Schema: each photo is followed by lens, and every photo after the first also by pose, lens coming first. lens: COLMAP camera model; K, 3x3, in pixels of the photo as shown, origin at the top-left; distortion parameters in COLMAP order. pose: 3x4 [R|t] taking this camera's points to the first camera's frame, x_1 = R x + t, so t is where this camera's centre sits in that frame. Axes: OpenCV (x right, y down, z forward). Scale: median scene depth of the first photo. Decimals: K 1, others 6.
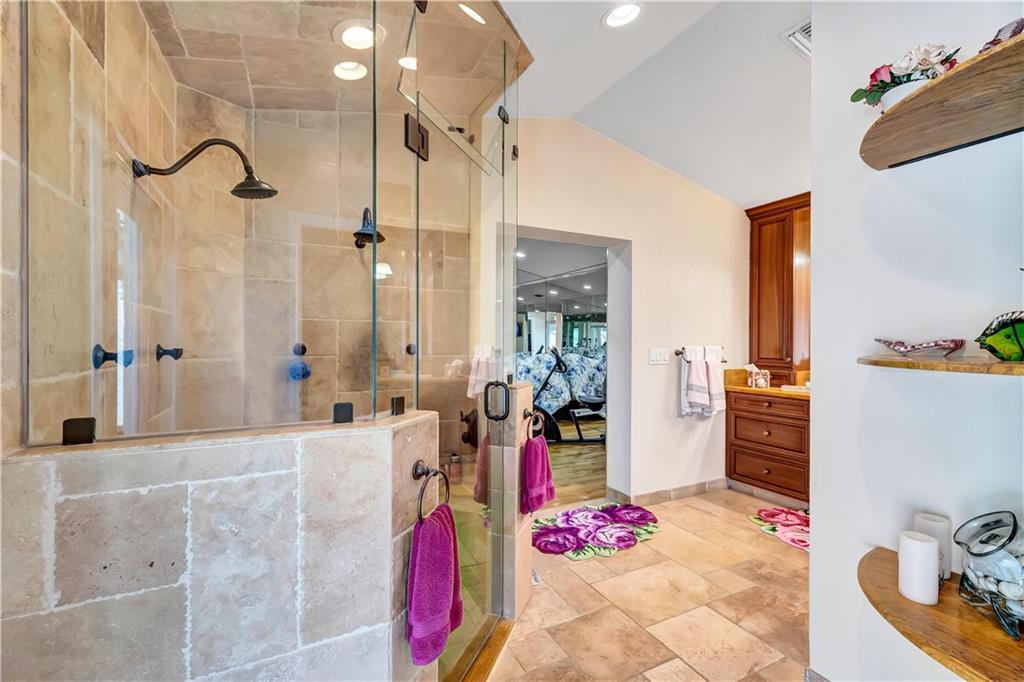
lens RADIAL K [[428.9, 0, 510.6], [0, 428.9, 343.3], [0, 0, 1]] dist [-0.002272, 0.000307]
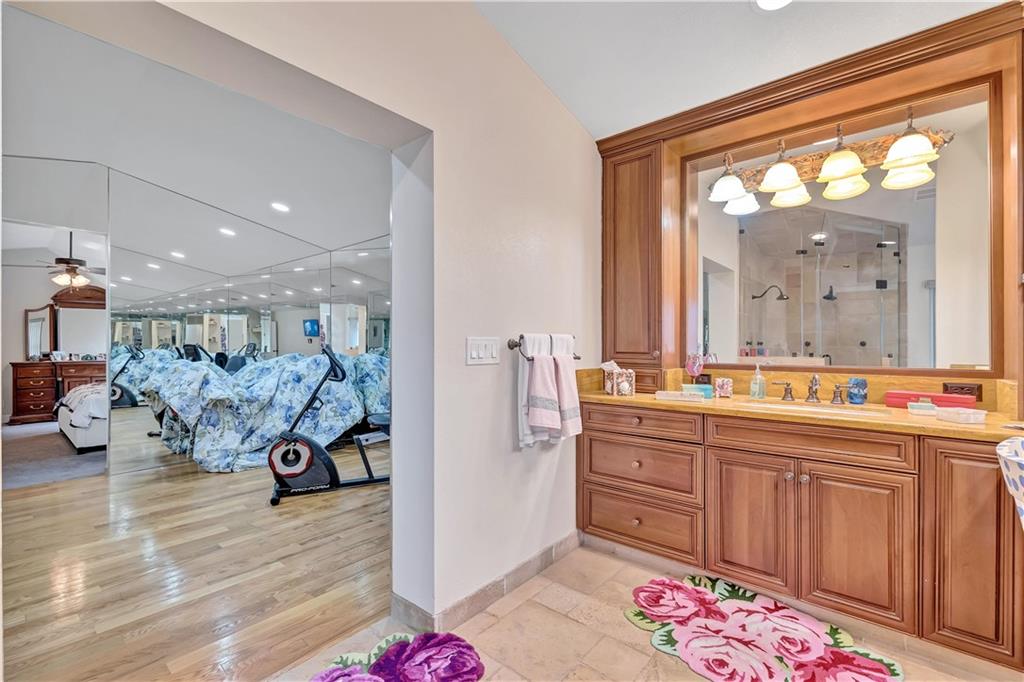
lens RADIAL K [[428.9, 0, 510.6], [0, 428.9, 343.3], [0, 0, 1]] dist [-0.002272, 0.000307]
pose [[0.915235, -0.003705, 0.402903, 0.146446], [0.005811, 0.999975, -0.004005, 0.023052], [-0.402878, 0.006006, 0.915234, 0.452119]]
